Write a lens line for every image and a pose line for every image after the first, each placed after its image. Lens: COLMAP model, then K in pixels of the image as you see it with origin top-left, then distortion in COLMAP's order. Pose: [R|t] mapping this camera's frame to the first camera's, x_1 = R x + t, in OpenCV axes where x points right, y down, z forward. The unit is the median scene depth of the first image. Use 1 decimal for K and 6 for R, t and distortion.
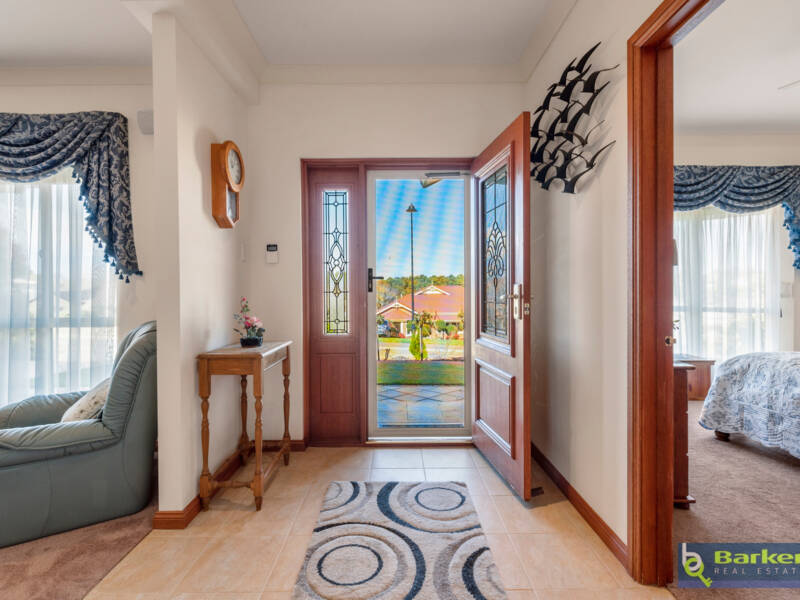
lens RADIAL K [[389.5, 0, 397.0], [0, 389.5, 294.8], [0, 0, 1]] dist [0.000517, -0.000247]
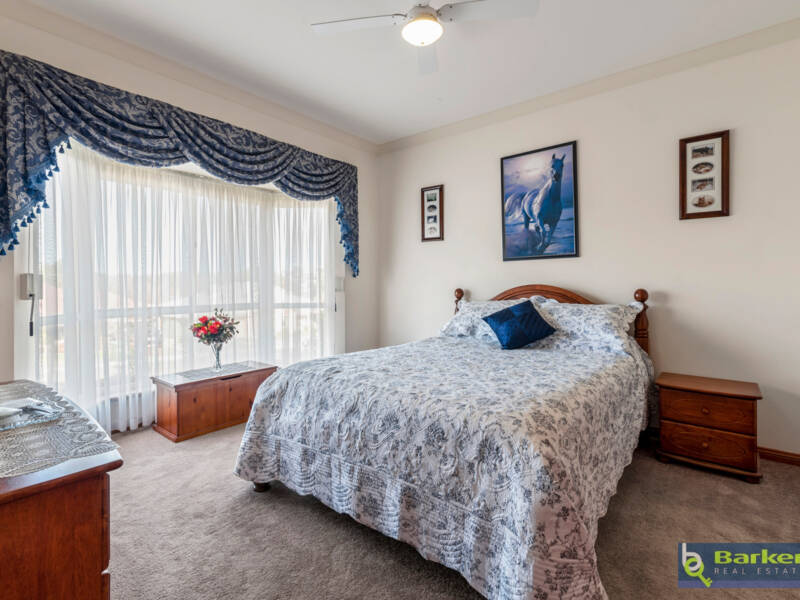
lens RADIAL K [[389.5, 0, 397.0], [0, 389.5, 294.8], [0, 0, 1]] dist [0.000517, -0.000247]
pose [[0.632217, -0.018554, 0.774569, 0.316638], [0.007822, 0.999815, 0.017564, -0.001524], [-0.774752, -0.005046, 0.632245, 0.249407]]
